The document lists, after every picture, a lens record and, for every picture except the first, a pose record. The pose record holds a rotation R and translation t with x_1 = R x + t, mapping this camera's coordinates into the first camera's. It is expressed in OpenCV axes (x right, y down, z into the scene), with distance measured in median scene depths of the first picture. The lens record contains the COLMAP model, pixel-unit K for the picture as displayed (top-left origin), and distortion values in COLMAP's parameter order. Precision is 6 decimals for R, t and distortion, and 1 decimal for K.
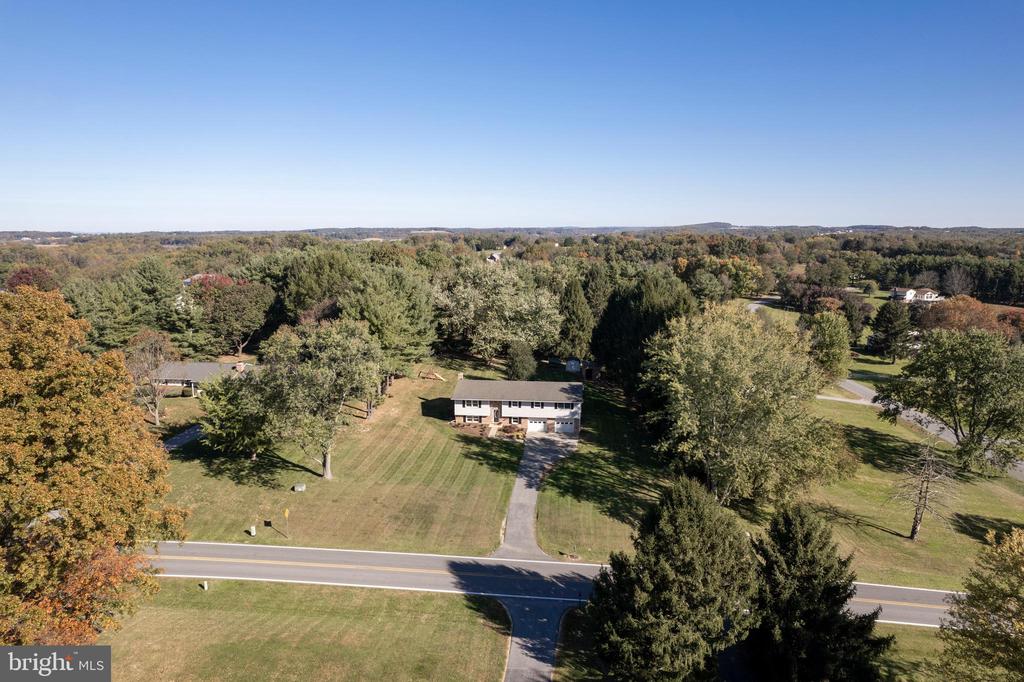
lens RADIAL K [[651.7, 0, 509.1], [0, 651.7, 317.3], [0, 0, 1]] dist [-0.070866, 0.048553]
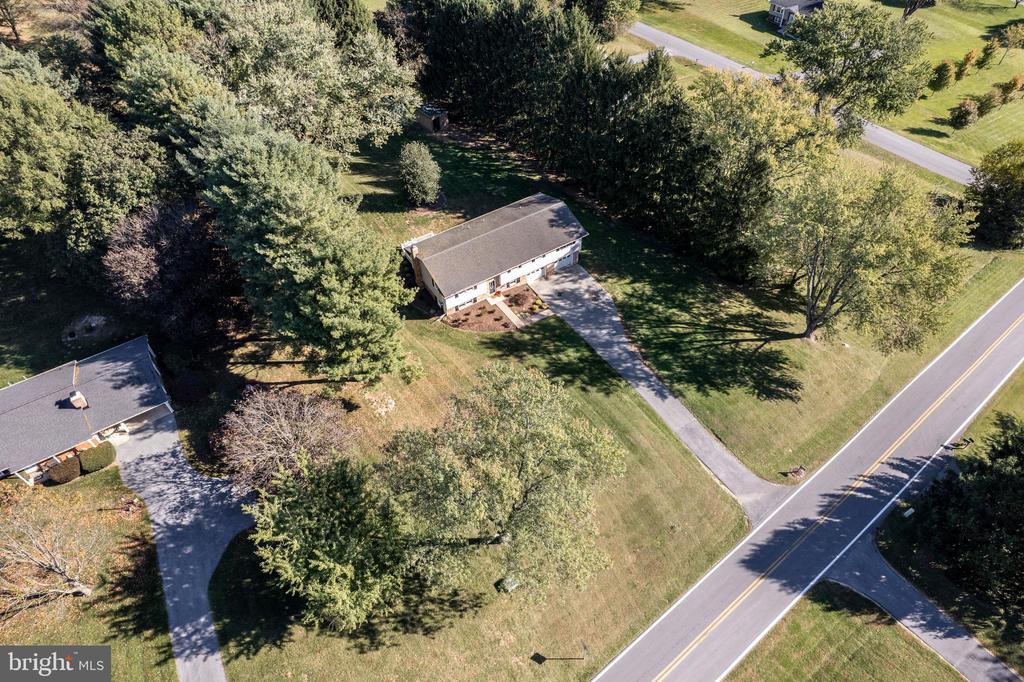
lens RADIAL K [[651.7, 0, 509.1], [0, 651.7, 317.3], [0, 0, 1]] dist [-0.070866, 0.048553]
pose [[0.775808, -0.474195, 0.416246, -0.350865], [0.113071, 0.753498, 0.647654, -0.323662], [-0.620755, -0.455390, 0.638188, 0.476542]]
